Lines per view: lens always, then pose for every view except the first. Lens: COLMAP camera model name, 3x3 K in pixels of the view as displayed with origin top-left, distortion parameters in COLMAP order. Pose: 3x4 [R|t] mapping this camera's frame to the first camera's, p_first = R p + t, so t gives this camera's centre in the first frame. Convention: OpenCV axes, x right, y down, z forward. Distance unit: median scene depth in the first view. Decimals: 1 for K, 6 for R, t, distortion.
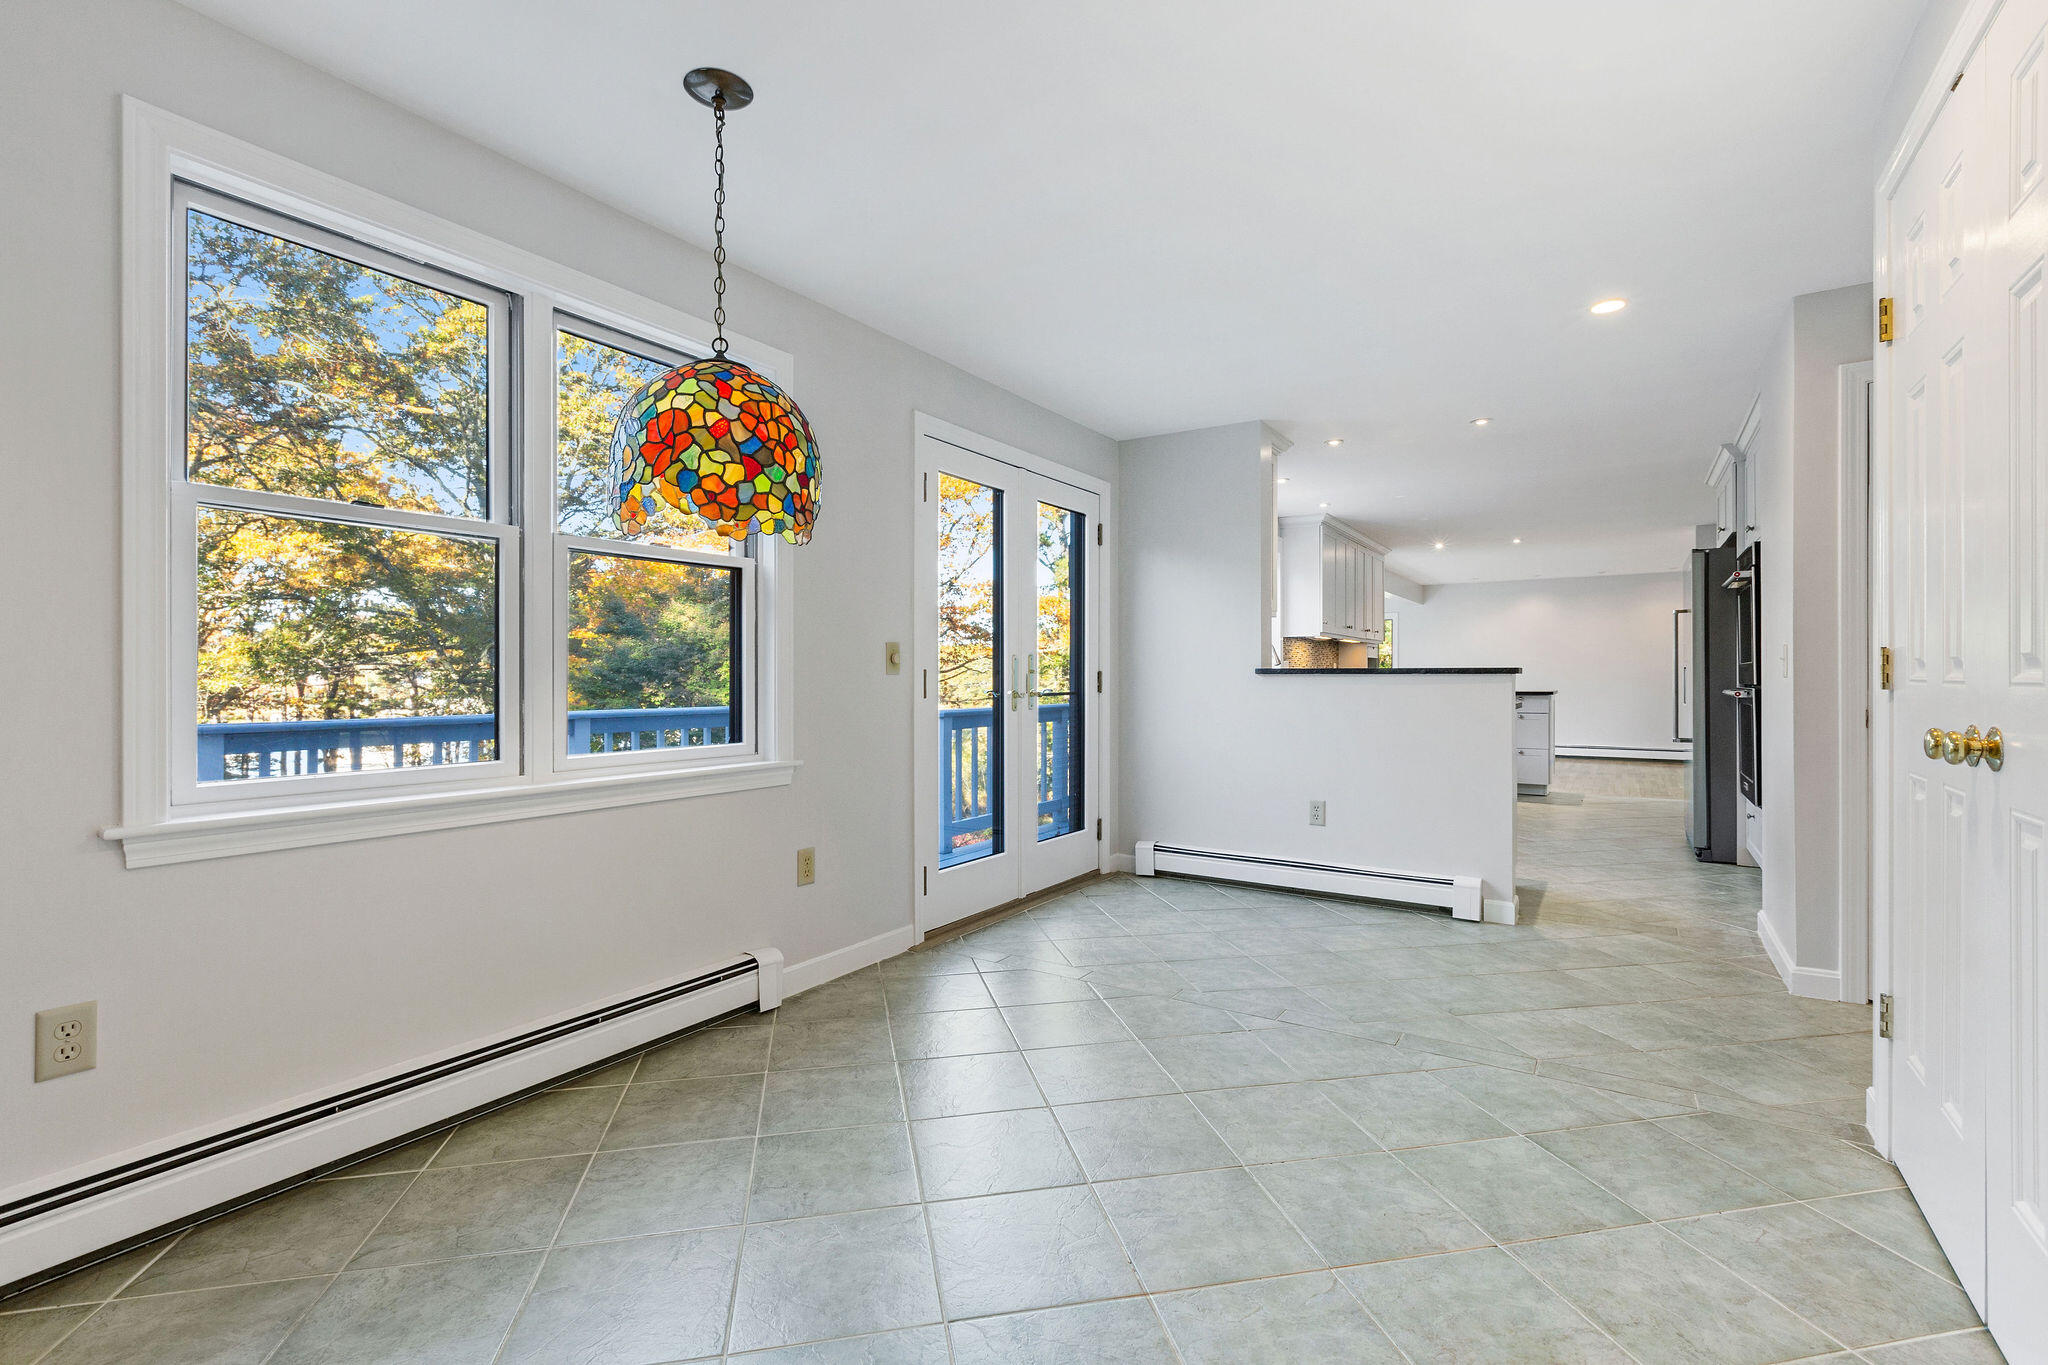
lens RADIAL K [[923.3, 0, 1013.6], [0, 923.3, 680.1], [0, 0, 1]] dist [0.000948, 0.000457]
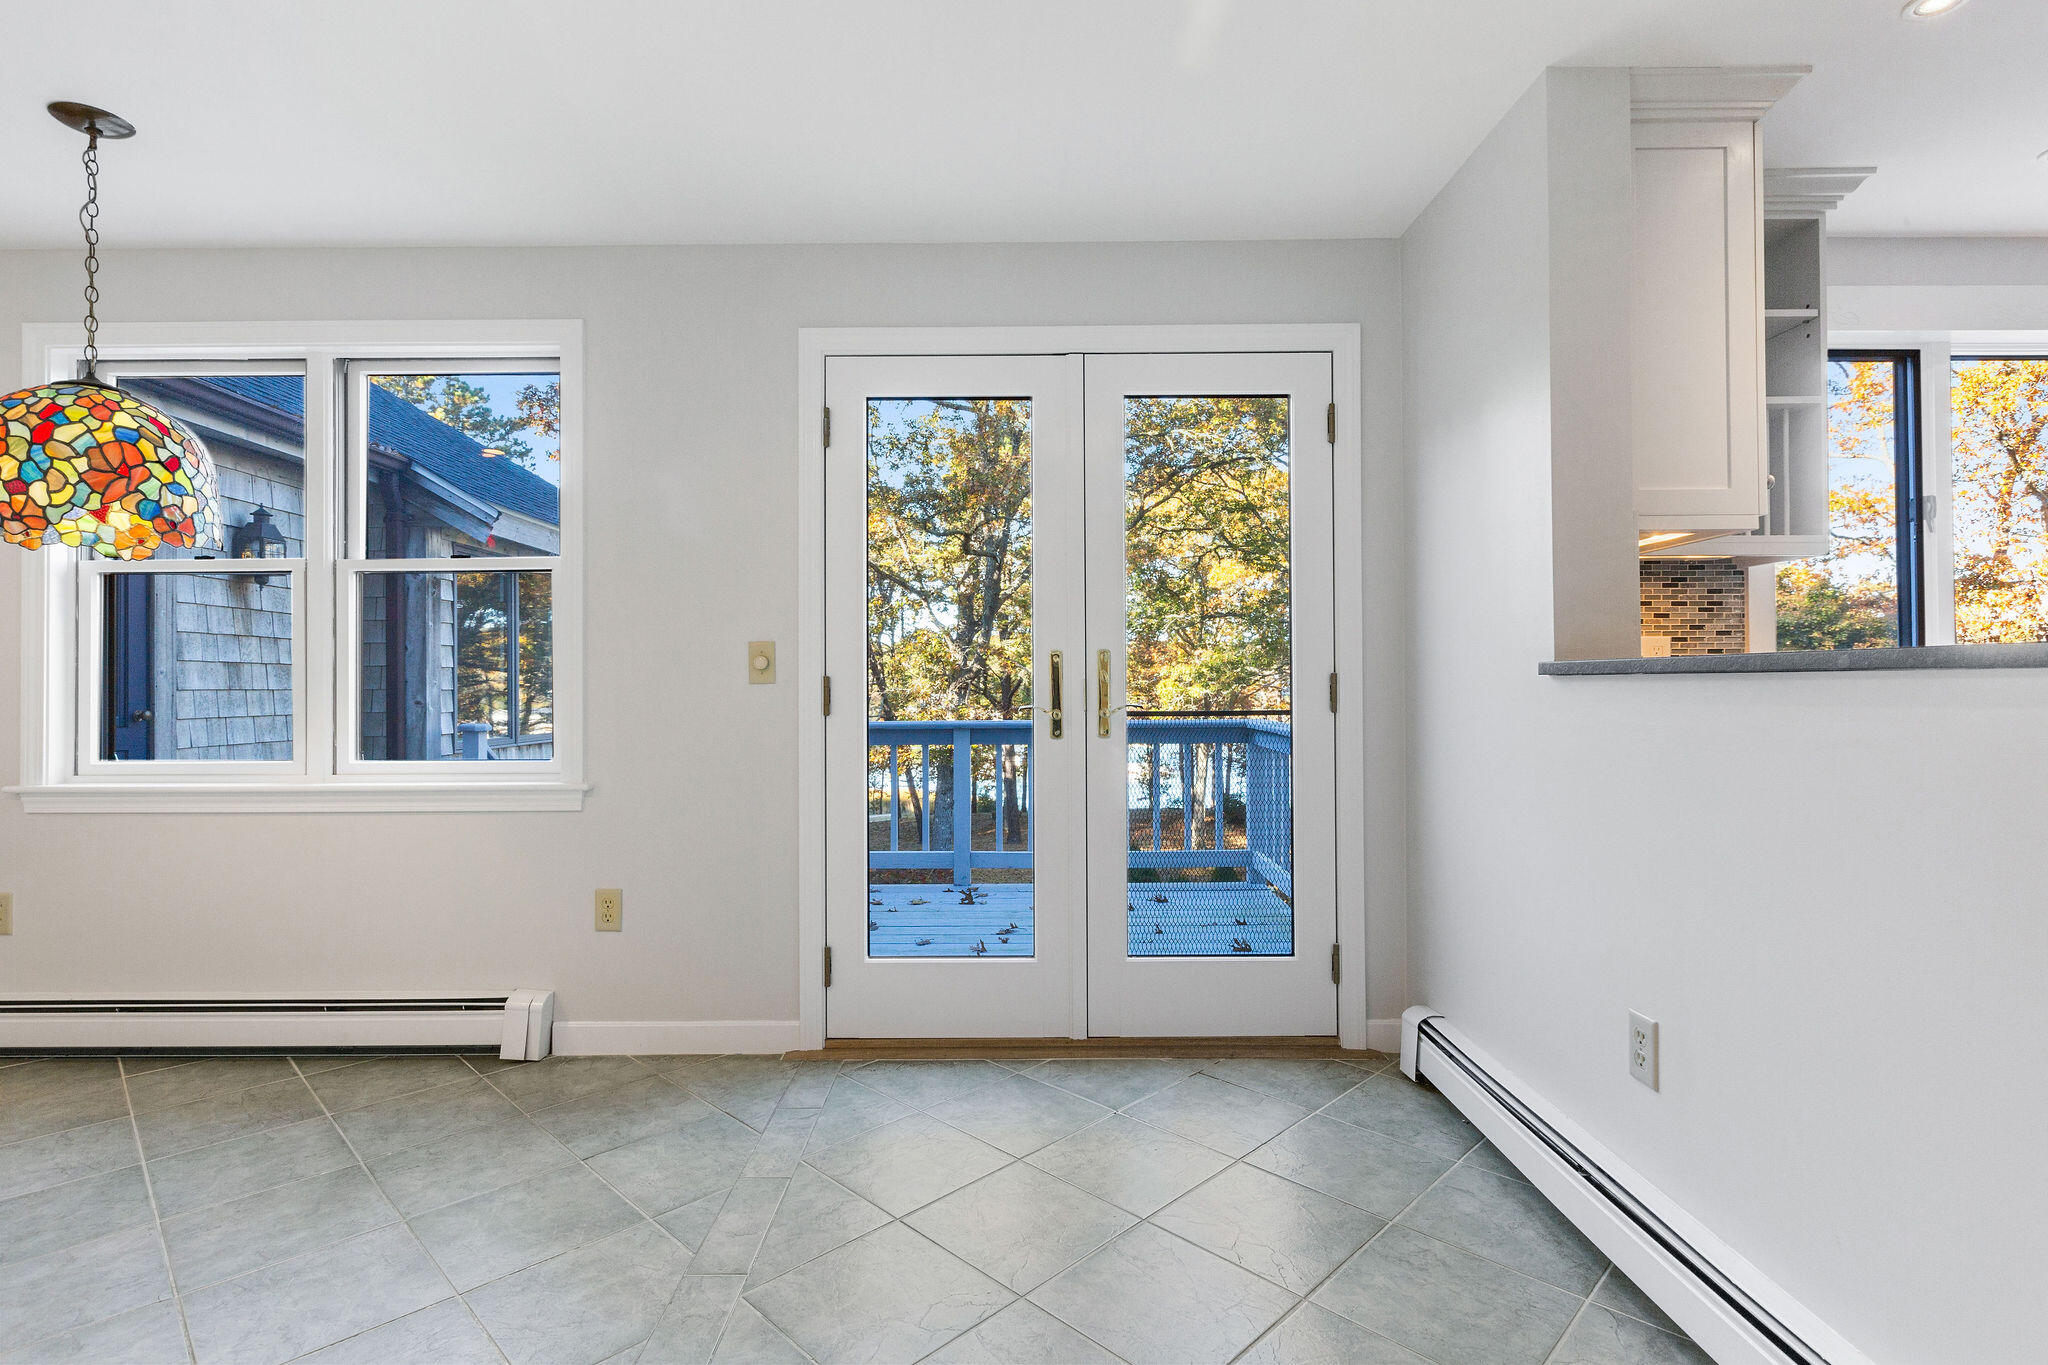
lens RADIAL K [[984.9, 0, 1016.5], [0, 984.9, 675.4], [0, 0, 1]] dist [-0.000766, -0.000992]
pose [[0.545431, -0.011751, -0.838074, 0.897881], [0.004311, 0.999928, -0.011214, -0.005066], [0.838145, 0.002504, 0.545442, 0.981485]]
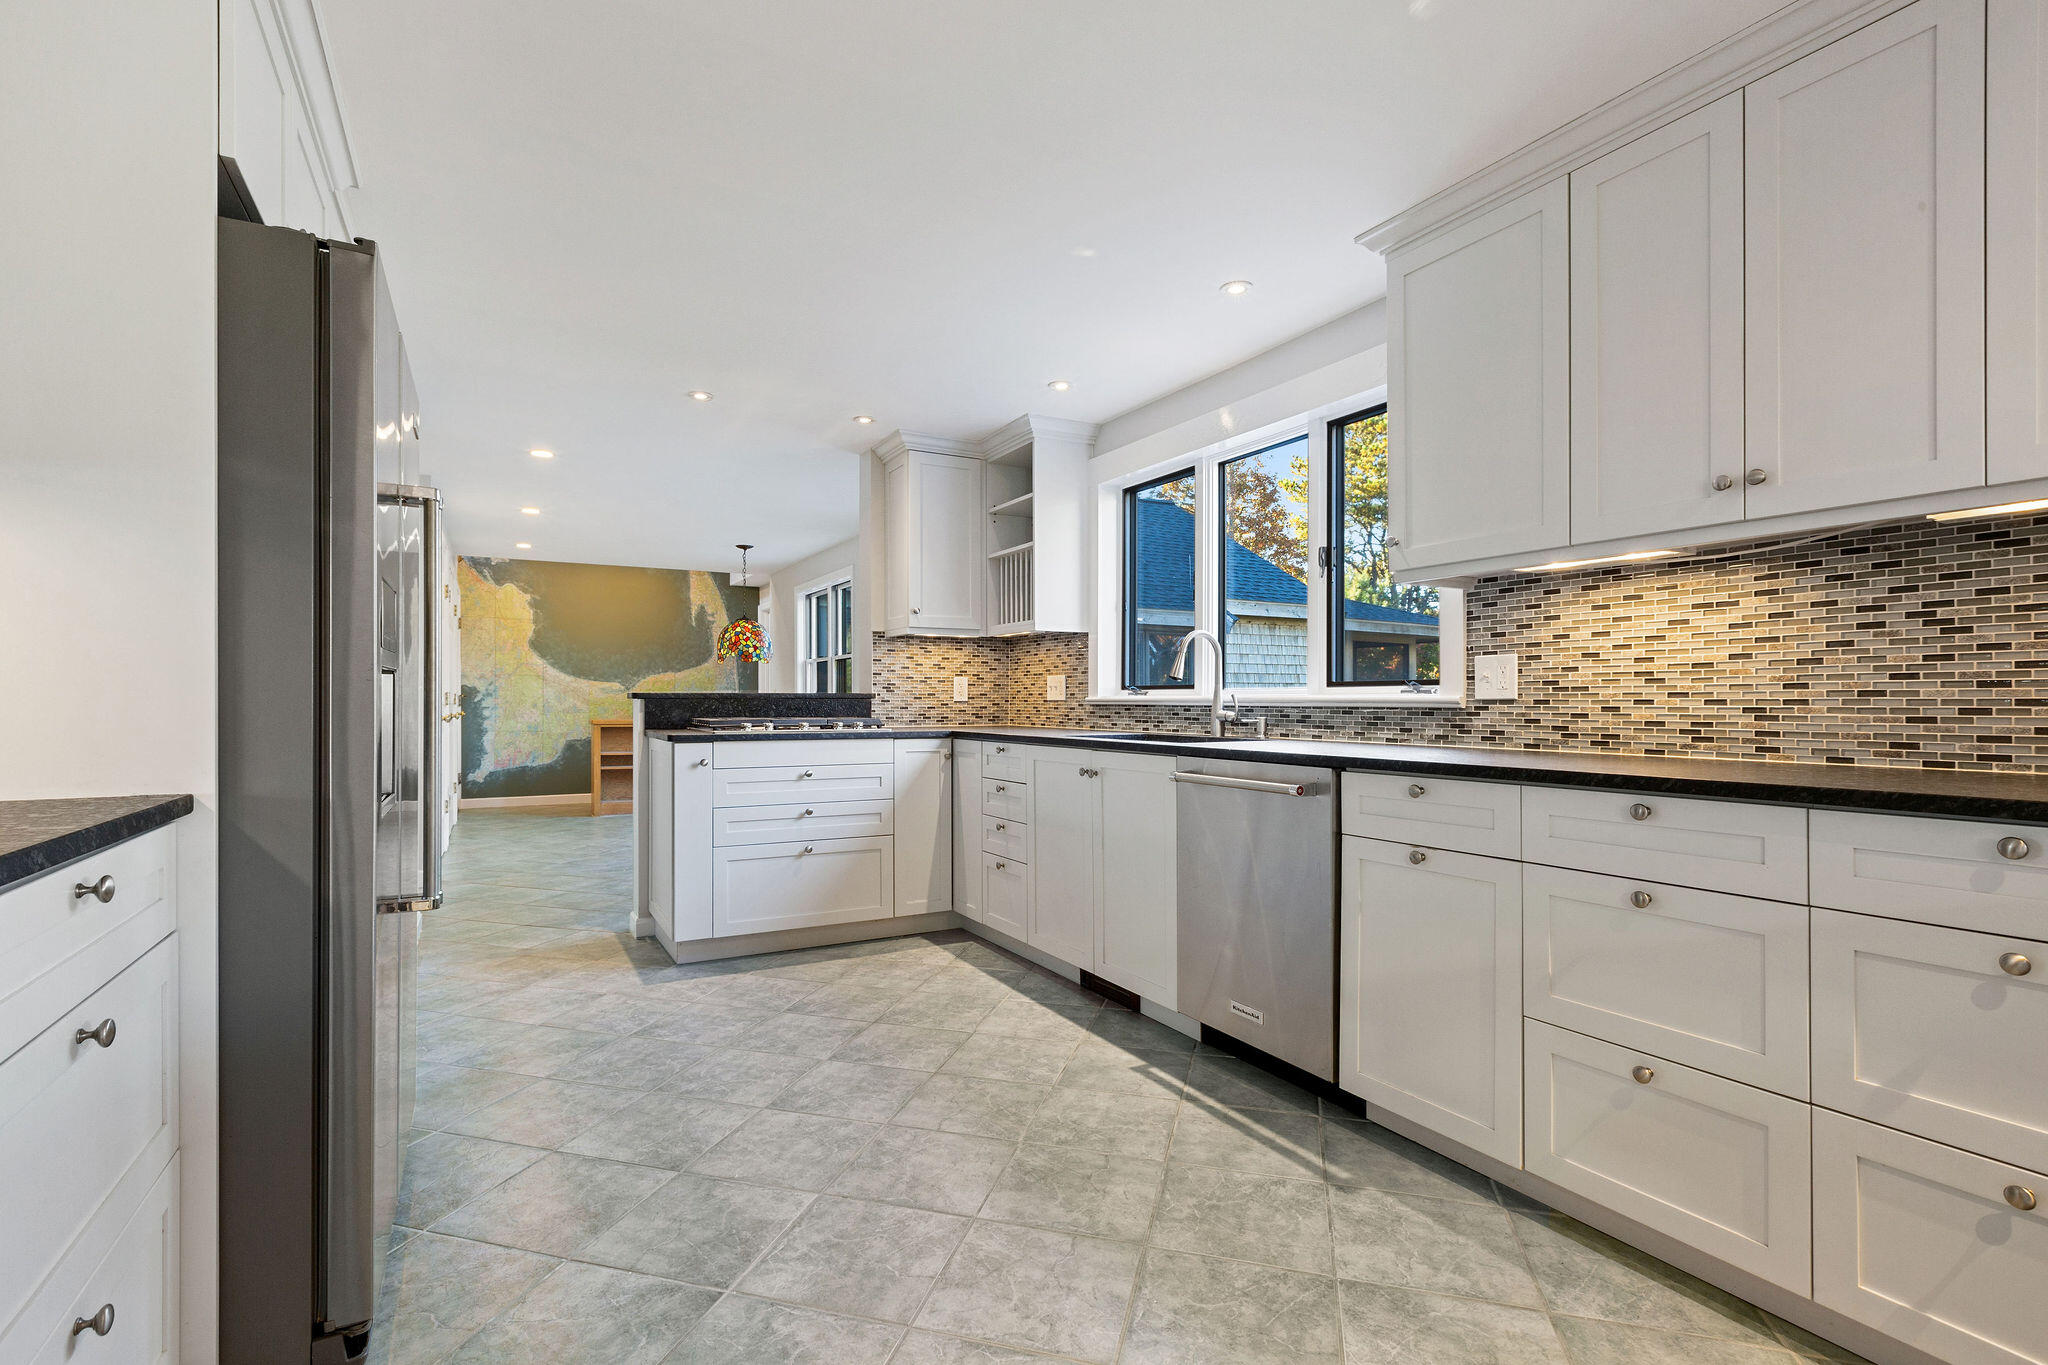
lens RADIAL K [[936.7, 0, 1004.6], [0, 936.7, 703.4], [0, 0, 1]] dist [0.000000, 0.000110]
pose [[-0.472667, 0.002035, -0.881239, 1.982353], [-0.001823, 0.999993, 0.003287, -0.009723], [0.881239, 0.003161, -0.472660, 2.900863]]
